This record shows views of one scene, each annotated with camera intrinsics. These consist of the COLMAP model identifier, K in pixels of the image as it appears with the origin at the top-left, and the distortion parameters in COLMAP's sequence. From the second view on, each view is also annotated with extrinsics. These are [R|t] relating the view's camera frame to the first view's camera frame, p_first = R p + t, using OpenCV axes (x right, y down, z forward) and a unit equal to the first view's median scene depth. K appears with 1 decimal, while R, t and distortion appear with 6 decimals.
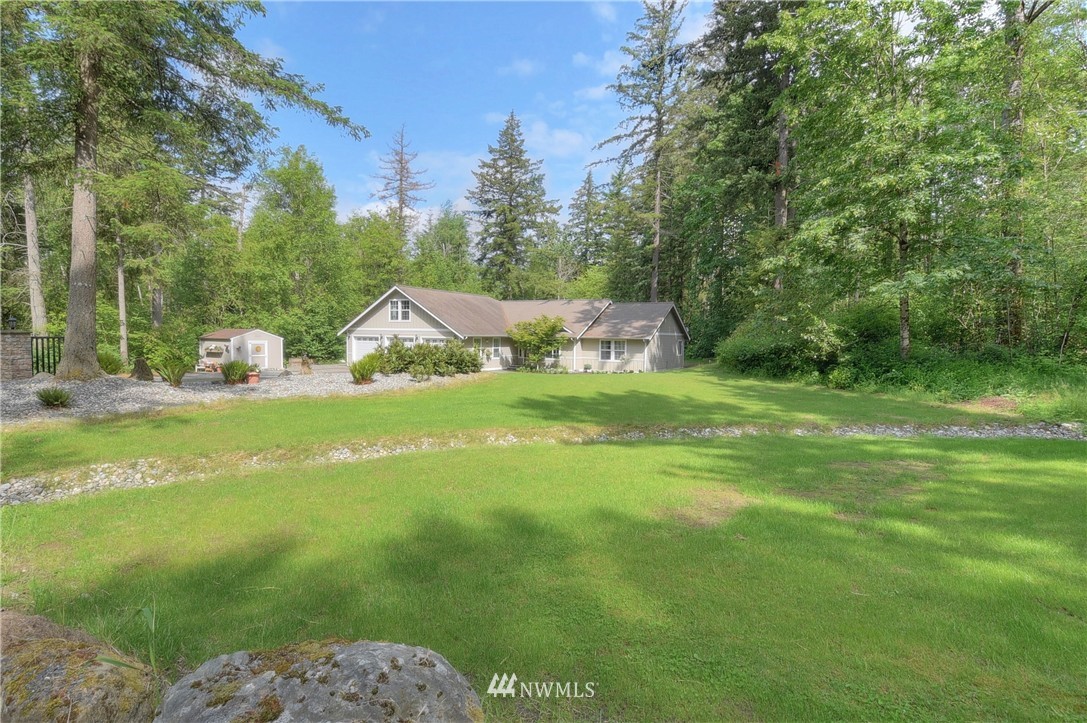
lens RADIAL K [[546.3, 0, 543.5], [0, 546.3, 361.5], [0, 0, 1]] dist [0.000610, 0.000046]
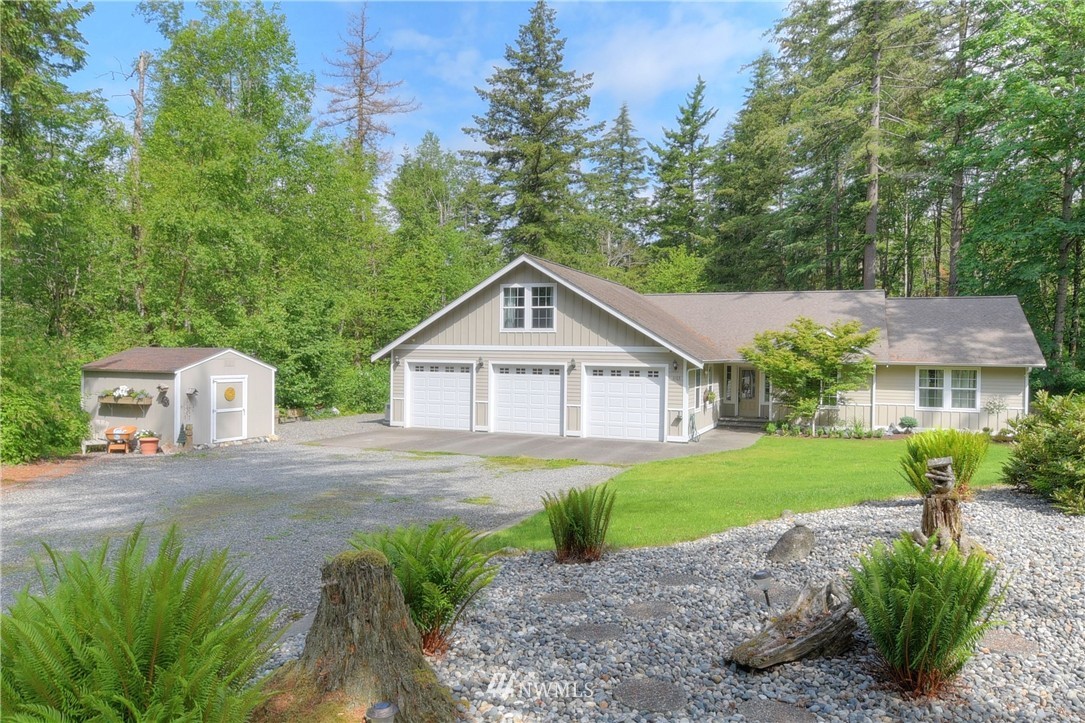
lens RADIAL K [[749.9, 0, 552.6], [0, 749.9, 359.5], [0, 0, 1]] dist [0.001256, 0.000064]
pose [[0.991538, -0.003744, 0.129765, -0.315151], [0.008996, 0.999163, -0.039911, -0.022240], [-0.129507, 0.040740, 0.990741, 0.347887]]
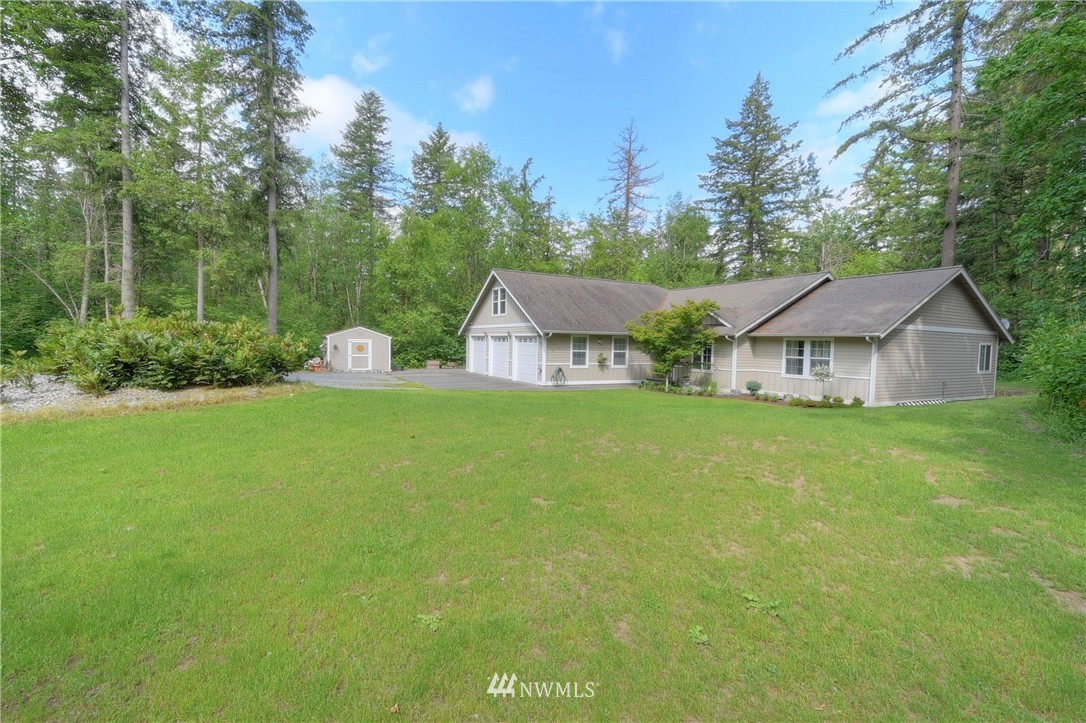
lens RADIAL K [[481.7, 0, 546.3], [0, 481.7, 365.3], [0, 0, 1]] dist [0.002089, -0.017053]
pose [[0.838138, 0.027530, -0.544763, 0.165039], [-0.033974, 0.999421, -0.001764, -0.003281], [0.544399, 0.019986, 0.838588, 0.445885]]
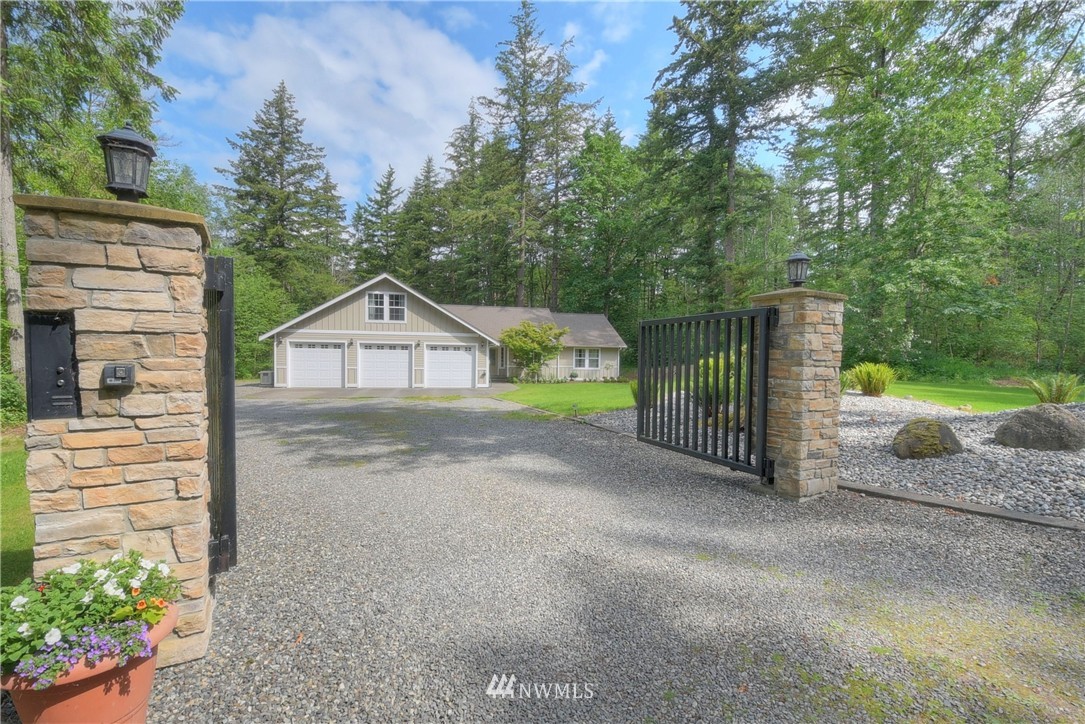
lens RADIAL K [[481.3, 0, 545.8], [0, 481.3, 365.8], [0, 0, 1]] dist [0.002089, -0.017053]
pose [[0.748793, -0.020874, 0.662475, -0.516164], [0.028058, 0.999606, -0.000218, -0.008024], [-0.662210, 0.018751, 0.749084, 0.359974]]
